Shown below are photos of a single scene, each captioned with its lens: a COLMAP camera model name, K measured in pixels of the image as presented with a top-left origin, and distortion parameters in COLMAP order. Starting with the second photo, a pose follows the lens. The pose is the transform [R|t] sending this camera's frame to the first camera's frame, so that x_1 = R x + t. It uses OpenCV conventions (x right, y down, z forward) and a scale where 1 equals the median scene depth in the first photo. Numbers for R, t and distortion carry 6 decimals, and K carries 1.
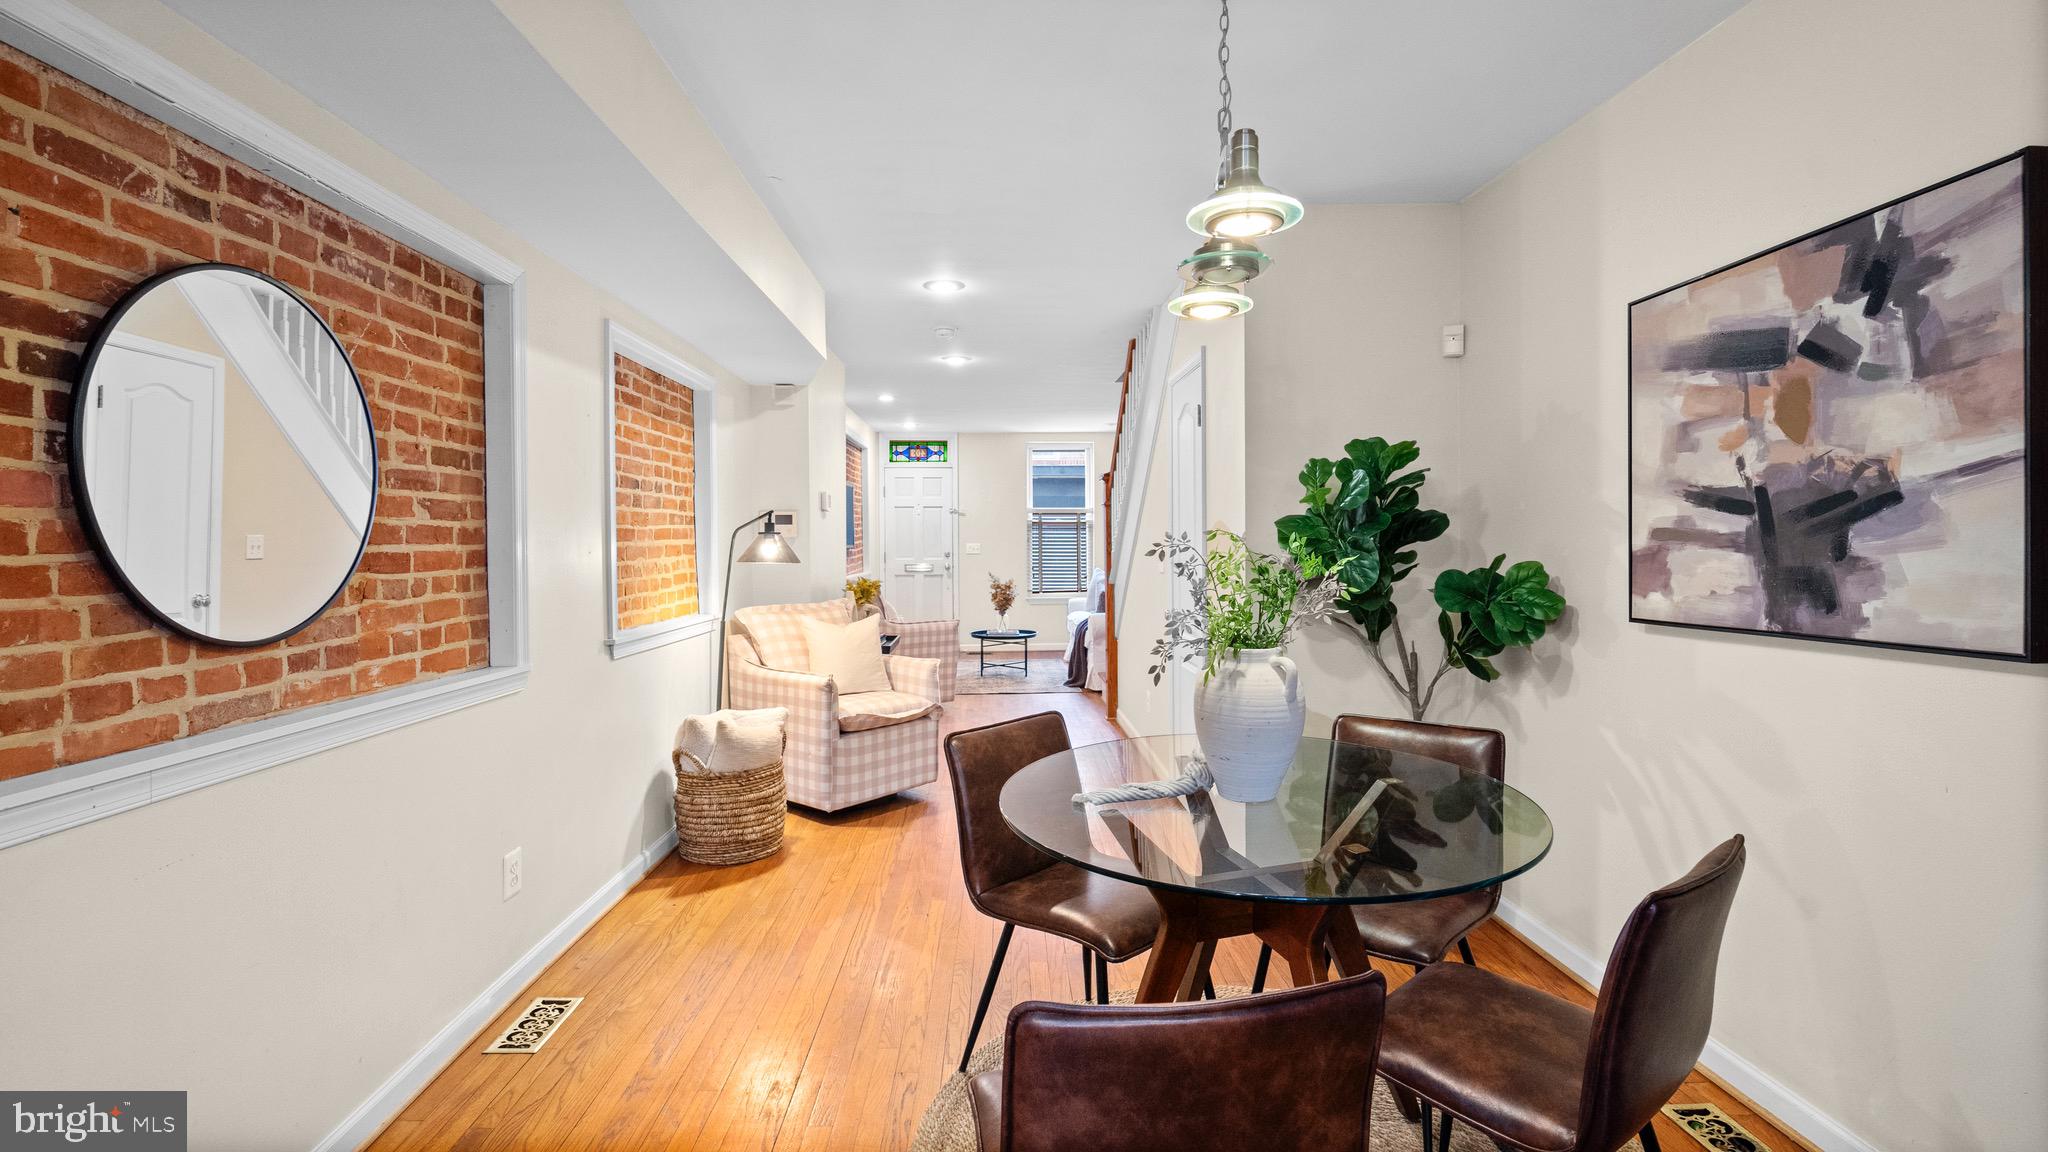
lens RADIAL K [[932.7, 0, 1034.4], [0, 932.7, 560.4], [0, 0, 1]] dist [0.016930, 0.000135]
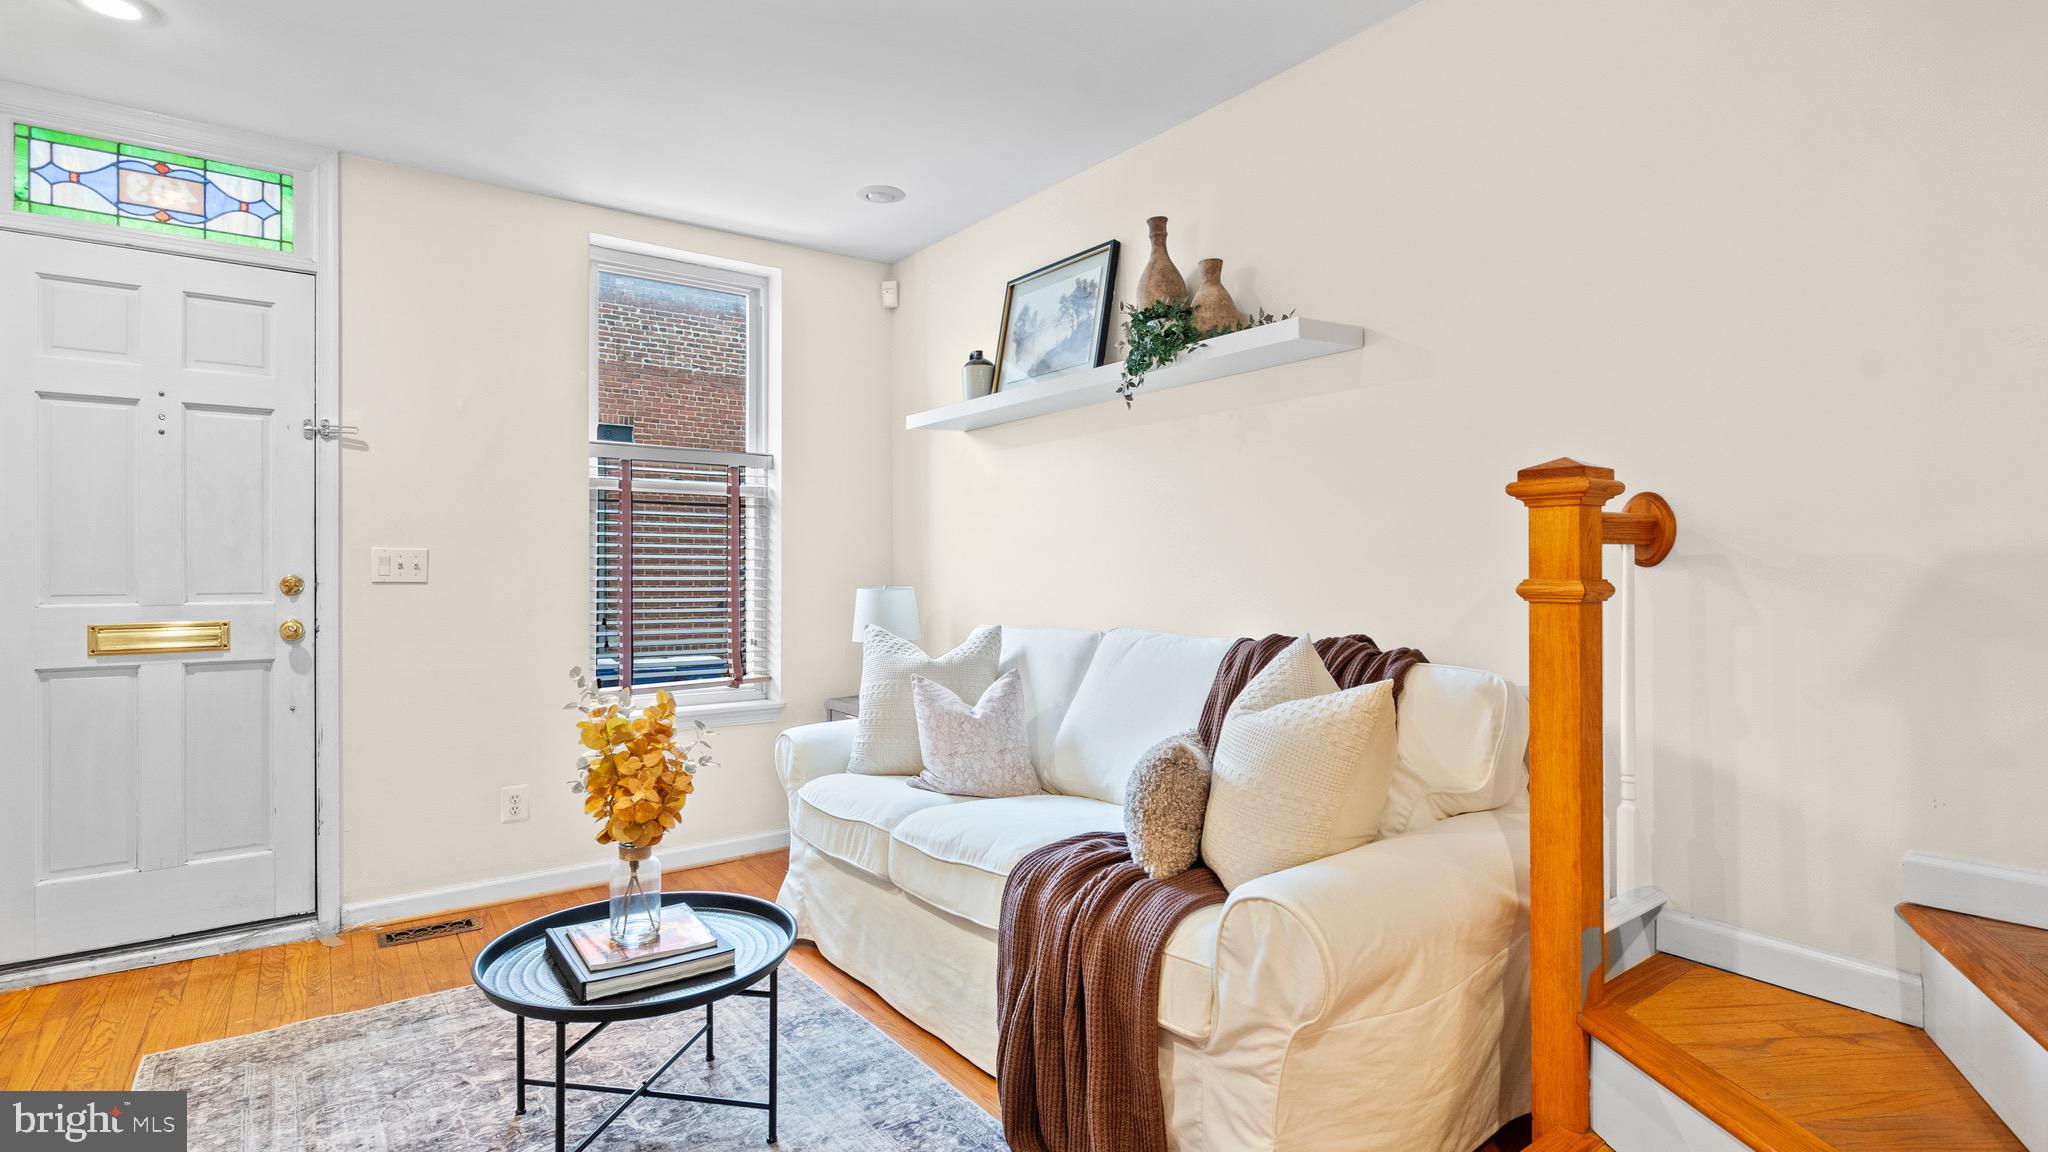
lens RADIAL K [[1014.3, 0, 1040.3], [0, 1014.3, 565.8], [0, 0, 1]] dist [-0.010844, 0.003562]
pose [[0.837308, 0.004103, 0.546716, -0.294618], [0.007329, 0.999798, -0.018728, -0.019826], [-0.546682, 0.019688, 0.837109, 2.587232]]
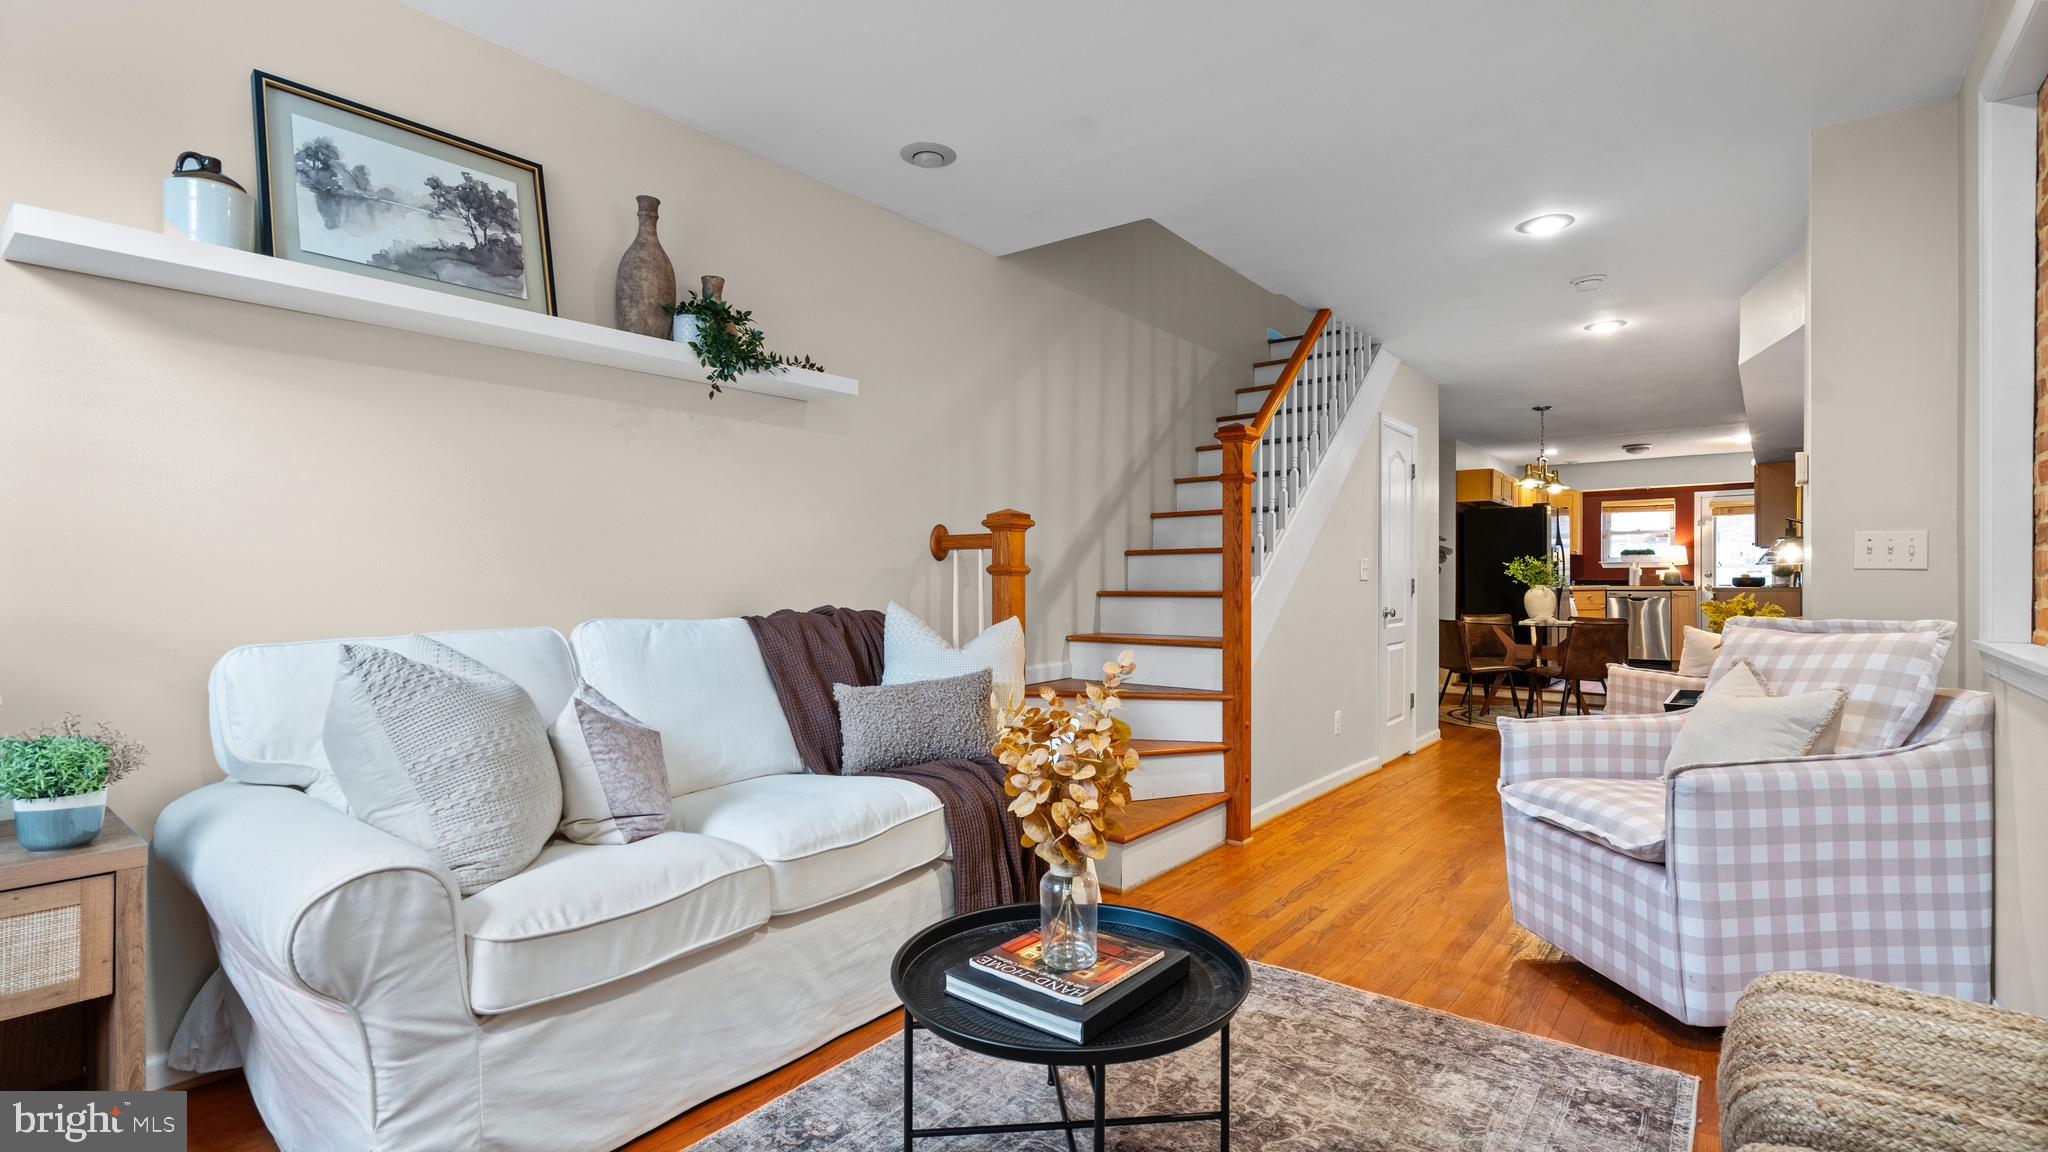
lens RADIAL K [[874.7, 0, 997.2], [0, 874.7, 585.4], [0, 0, 1]] dist [-0.005019, -0.000079]
pose [[-0.714218, 0.000493, 0.699923, -0.519137], [0.018332, 0.999670, 0.018002, -0.014600], [-0.699684, 0.025689, -0.713991, 3.944451]]
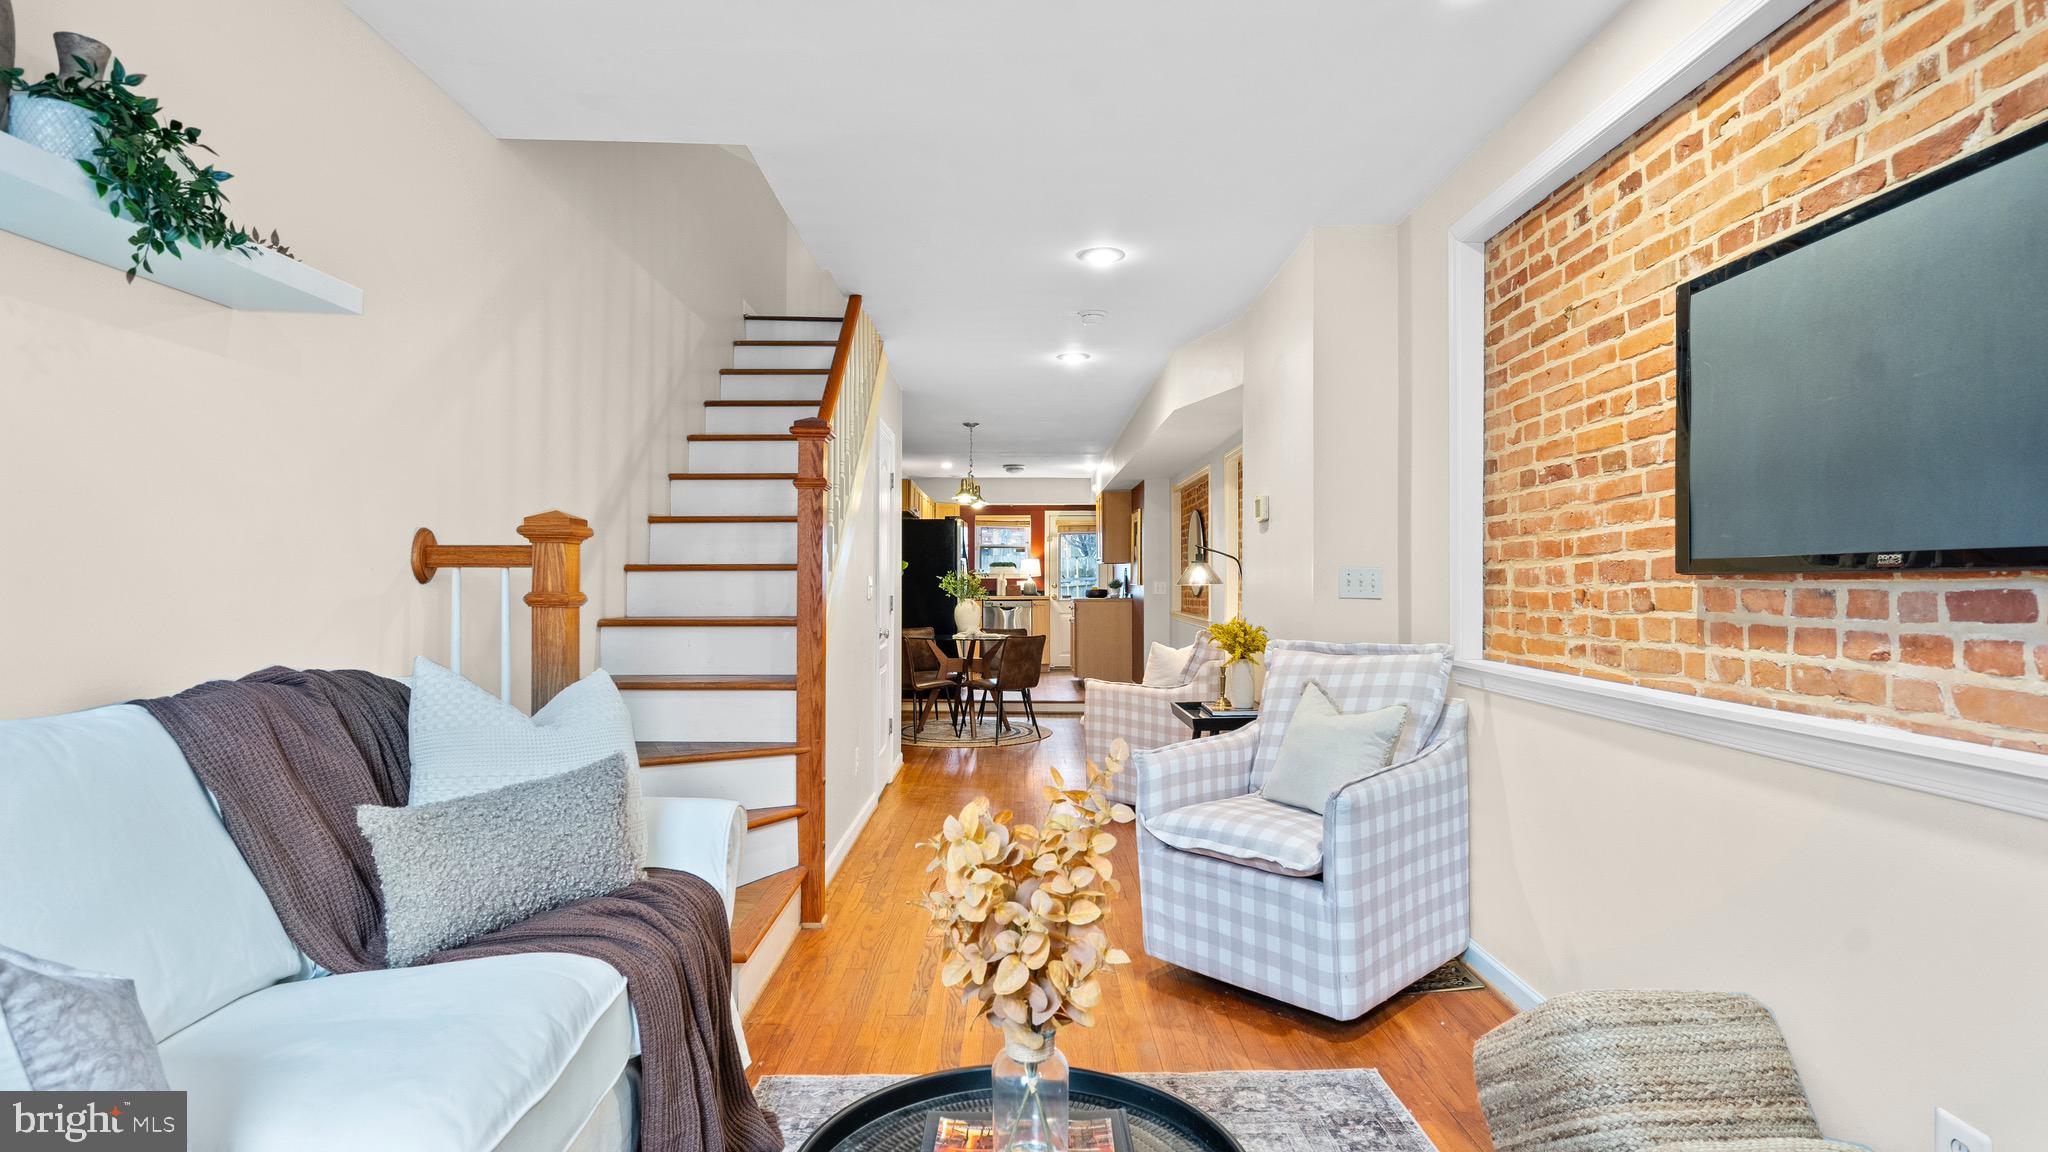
lens RADIAL K [[1004.8, 0, 959.7], [0, 1004.8, 579.8], [0, 0, 1]] dist [-0.009991, 0.001477]
pose [[-0.993905, 0.002967, 0.110202, -0.142283], [0.004862, 0.999845, 0.016929, -0.049204], [-0.110135, 0.017361, -0.993765, 3.978306]]
